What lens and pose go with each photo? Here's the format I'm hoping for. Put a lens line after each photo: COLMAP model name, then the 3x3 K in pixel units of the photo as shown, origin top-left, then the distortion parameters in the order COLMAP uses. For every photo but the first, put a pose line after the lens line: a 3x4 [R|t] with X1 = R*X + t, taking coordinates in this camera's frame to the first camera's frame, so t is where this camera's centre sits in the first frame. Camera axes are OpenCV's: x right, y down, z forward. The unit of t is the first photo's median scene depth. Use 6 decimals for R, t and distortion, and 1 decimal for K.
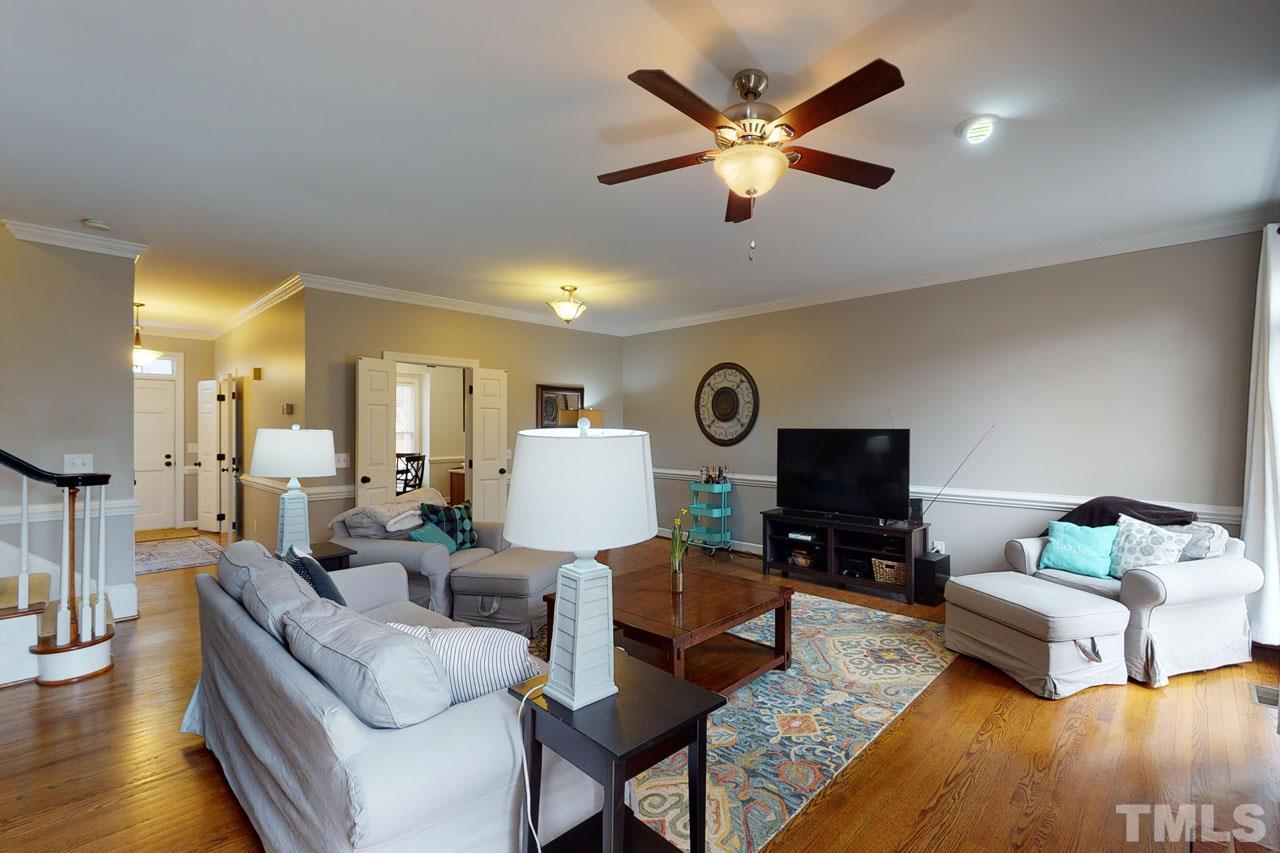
lens RADIAL K [[567.3, 0, 637.4], [0, 567.3, 425.5], [0, 0, 1]] dist [0.000525, -0.000135]
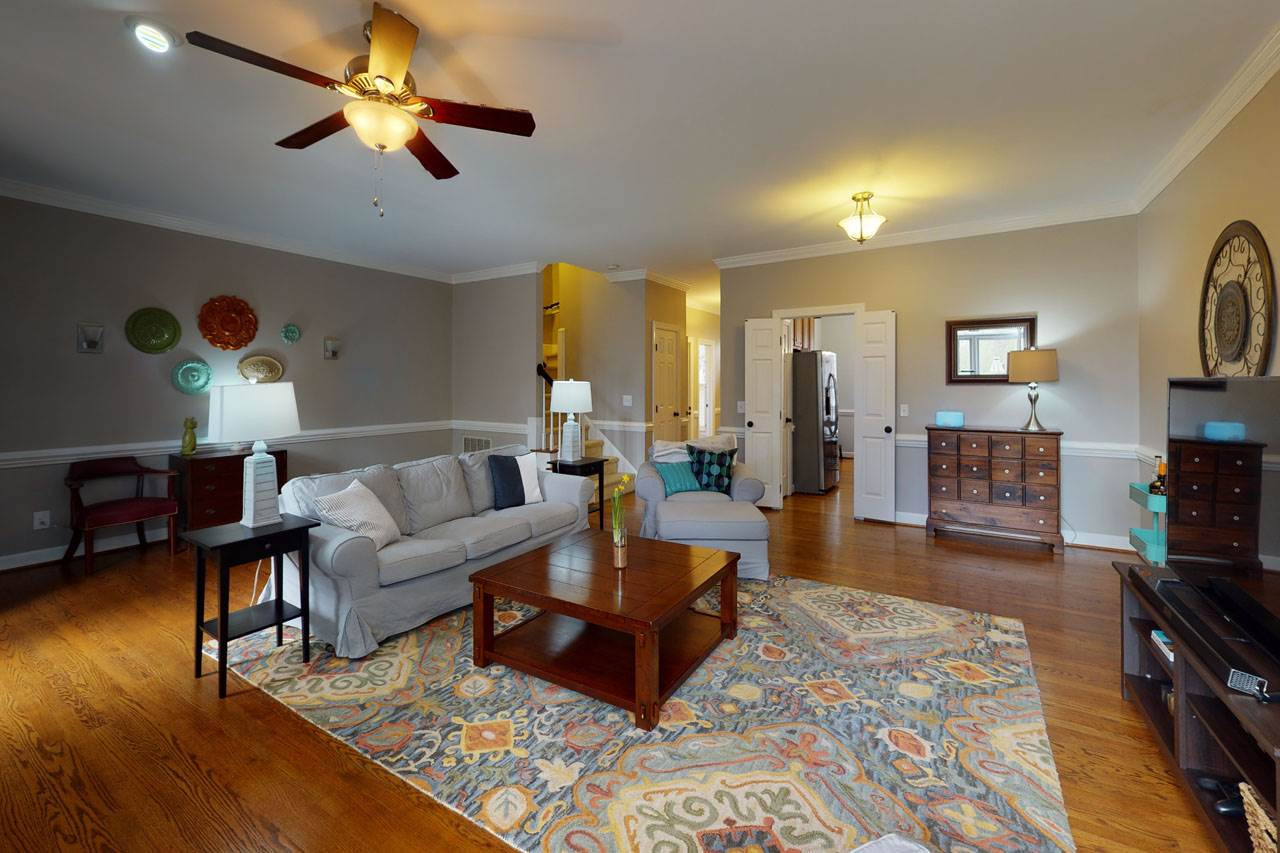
lens RADIAL K [[520.8, 0, 639.6], [0, 520.8, 435.2], [0, 0, 1]] dist [-0.004591, -0.000211]
pose [[0.236208, 0.096383, -0.966911, 0.870477], [0.006667, 0.994884, 0.100800, 0.013697], [0.971680, -0.030256, 0.234357, 0.893937]]
